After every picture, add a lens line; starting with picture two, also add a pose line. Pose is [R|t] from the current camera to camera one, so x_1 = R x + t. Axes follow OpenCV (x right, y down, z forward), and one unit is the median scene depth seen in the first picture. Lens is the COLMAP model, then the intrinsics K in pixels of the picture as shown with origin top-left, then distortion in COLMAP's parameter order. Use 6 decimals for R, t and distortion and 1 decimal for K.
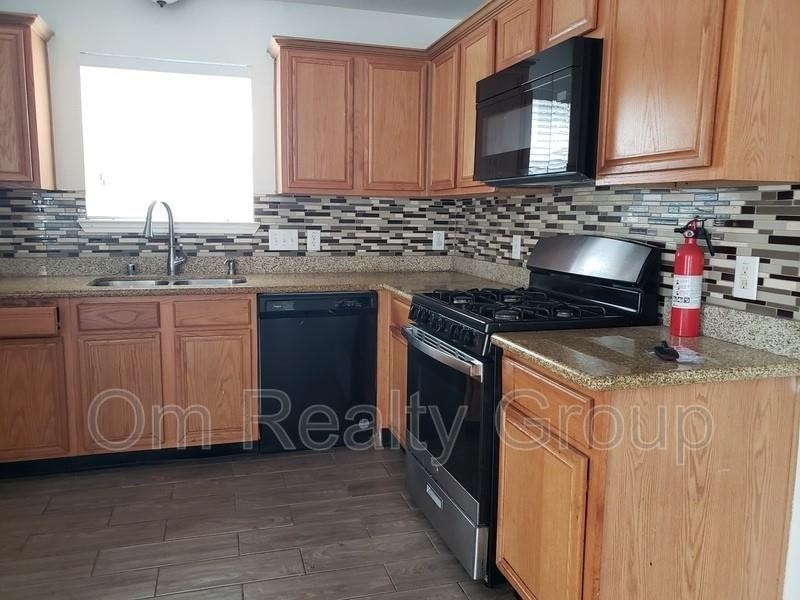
lens RADIAL K [[630.0, 0, 400.9], [0, 630.0, 299.6], [0, 0, 1]] dist [-0.007083, 0.006737]
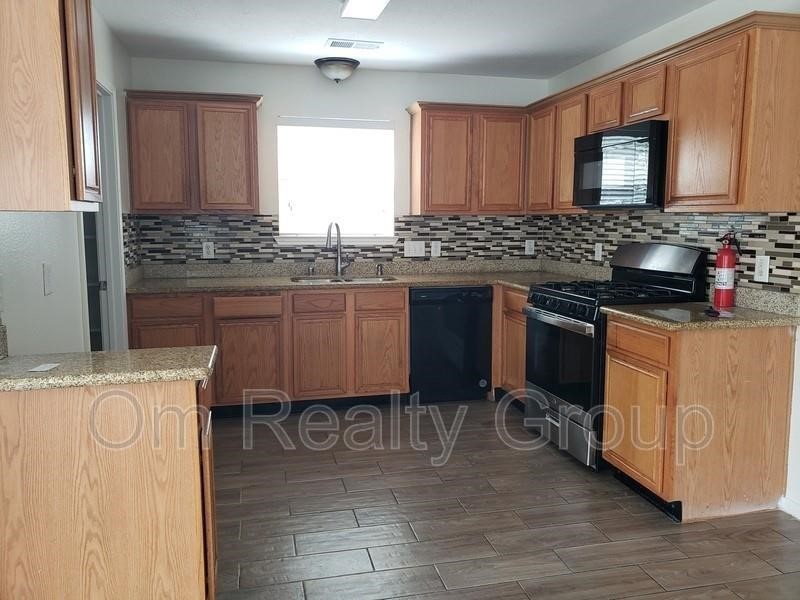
lens RADIAL K [[630.0, 0, 398.6], [0, 630.0, 298.0], [0, 0, 1]] dist [-0.007083, 0.006737]
pose [[0.998147, -0.007769, -0.060347, -0.182895], [0.006993, 0.999890, -0.013063, 0.034765], [0.060442, 0.012617, 0.998092, -0.426627]]
